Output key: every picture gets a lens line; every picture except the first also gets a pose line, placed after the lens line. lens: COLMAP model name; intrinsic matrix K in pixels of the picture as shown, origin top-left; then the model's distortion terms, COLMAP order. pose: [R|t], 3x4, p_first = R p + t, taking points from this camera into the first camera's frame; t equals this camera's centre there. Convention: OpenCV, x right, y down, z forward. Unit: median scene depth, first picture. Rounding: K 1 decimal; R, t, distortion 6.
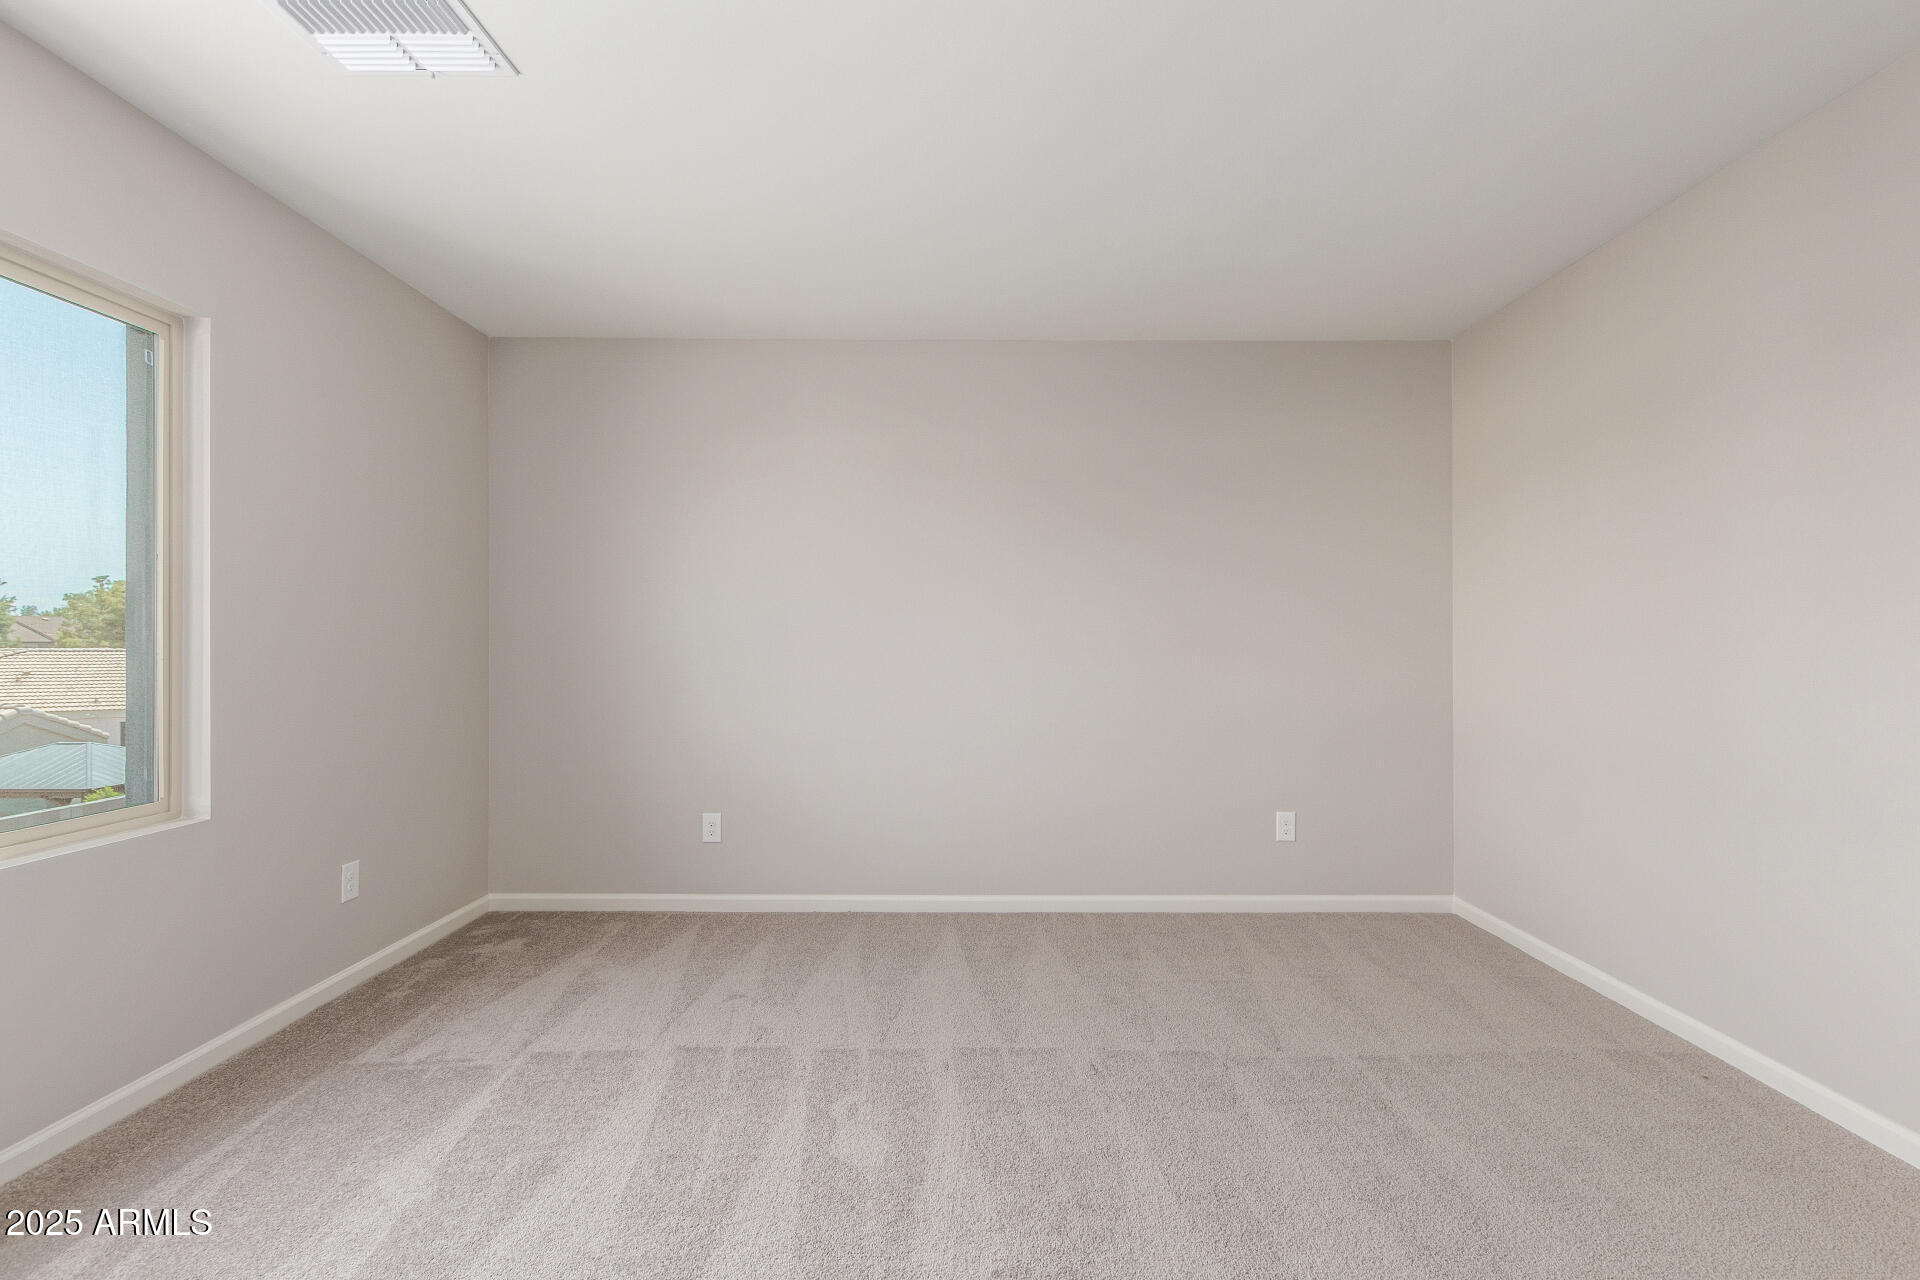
lens RADIAL K [[877.1, 0, 963.7], [0, 877.1, 635.0], [0, 0, 1]] dist [0.002514, -0.000290]
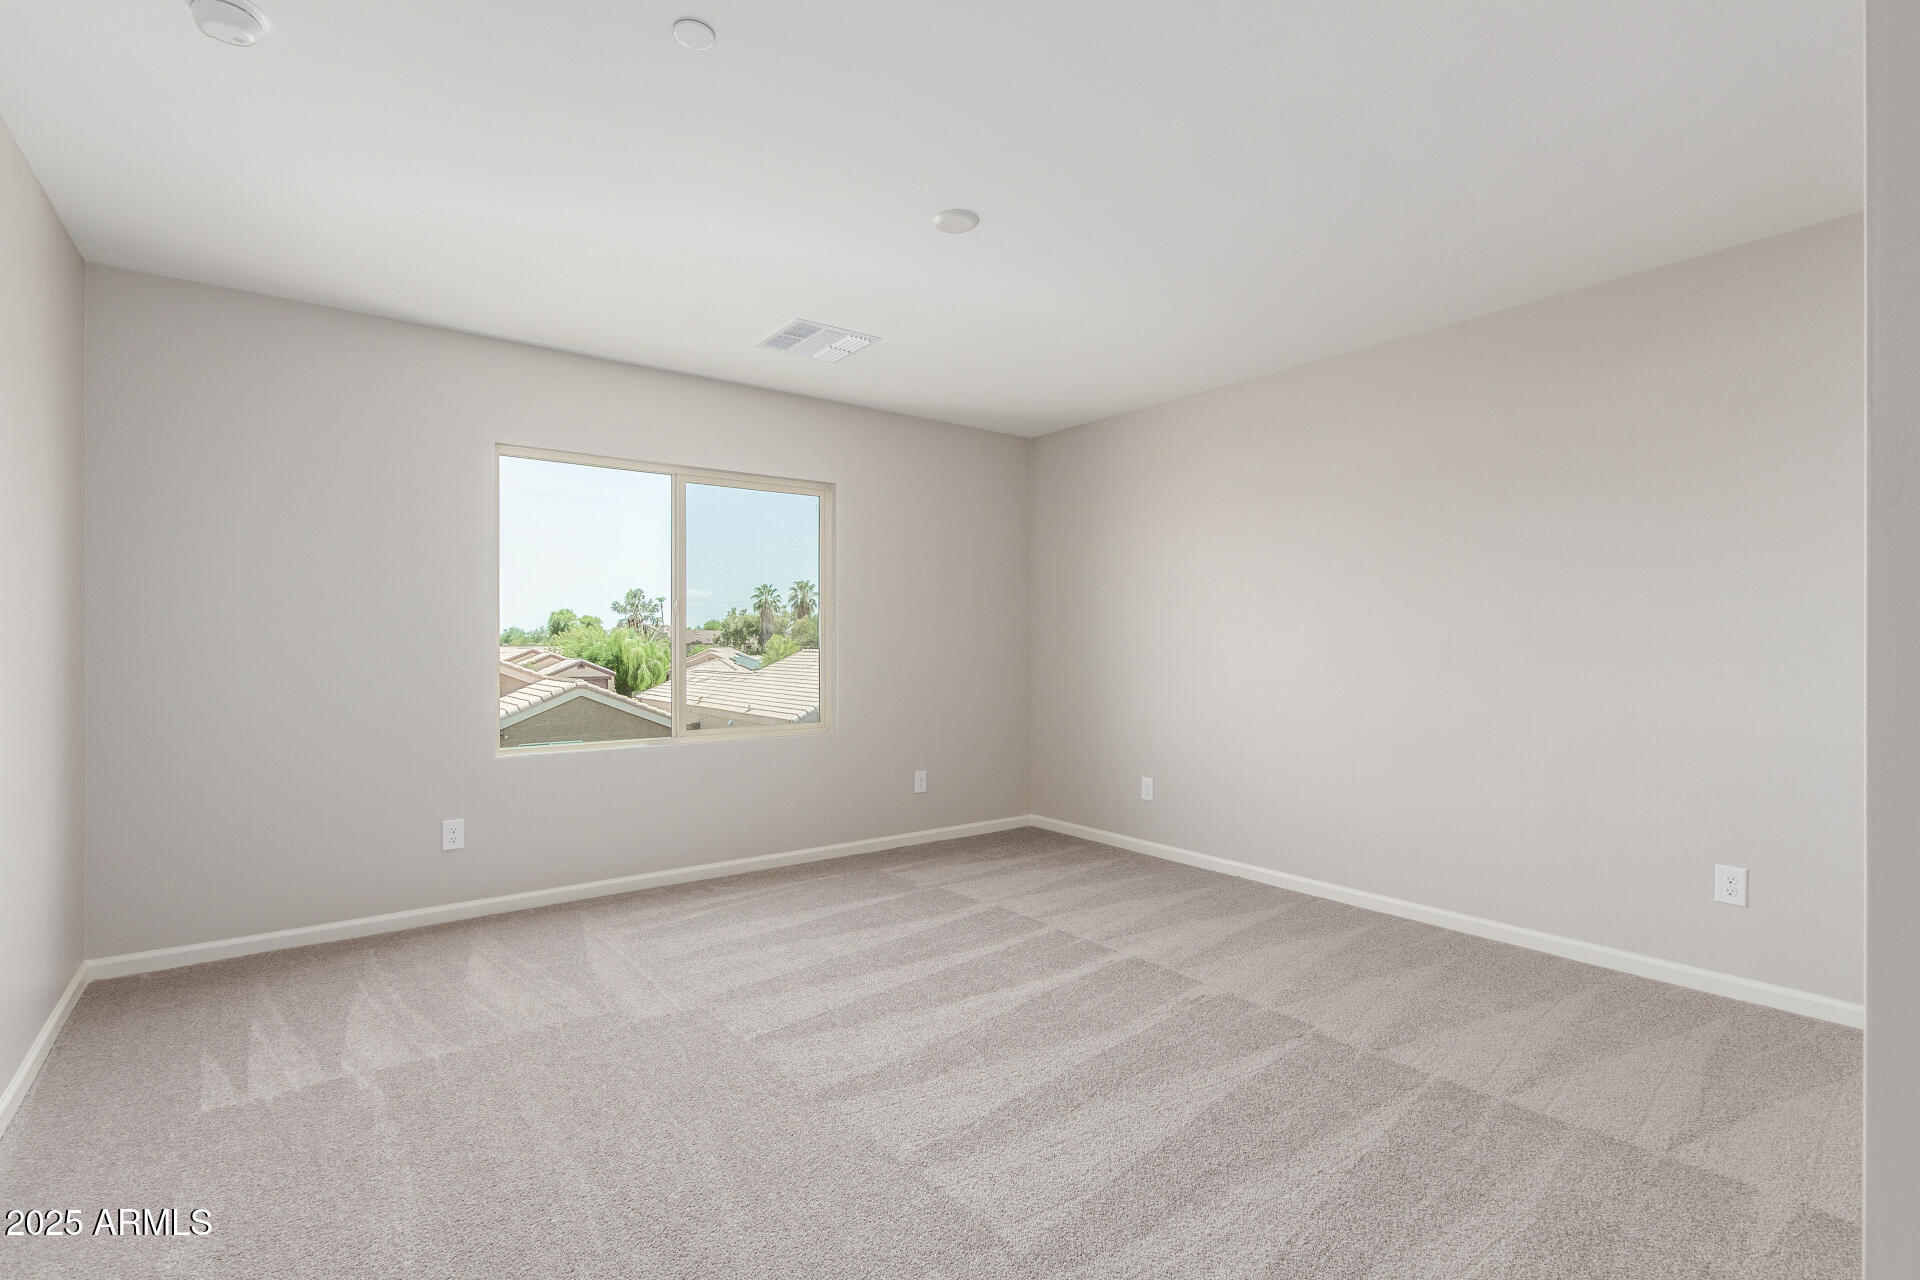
lens RADIAL K [[877.1, 0, 963.7], [0, 877.1, 635.0], [0, 0, 1]] dist [0.002514, -0.000290]
pose [[0.607410, -0.010411, -0.794320, 0.735913], [0.005735, 0.999946, -0.008720, 0.005727], [0.794368, 0.000741, 0.607437, 0.013160]]
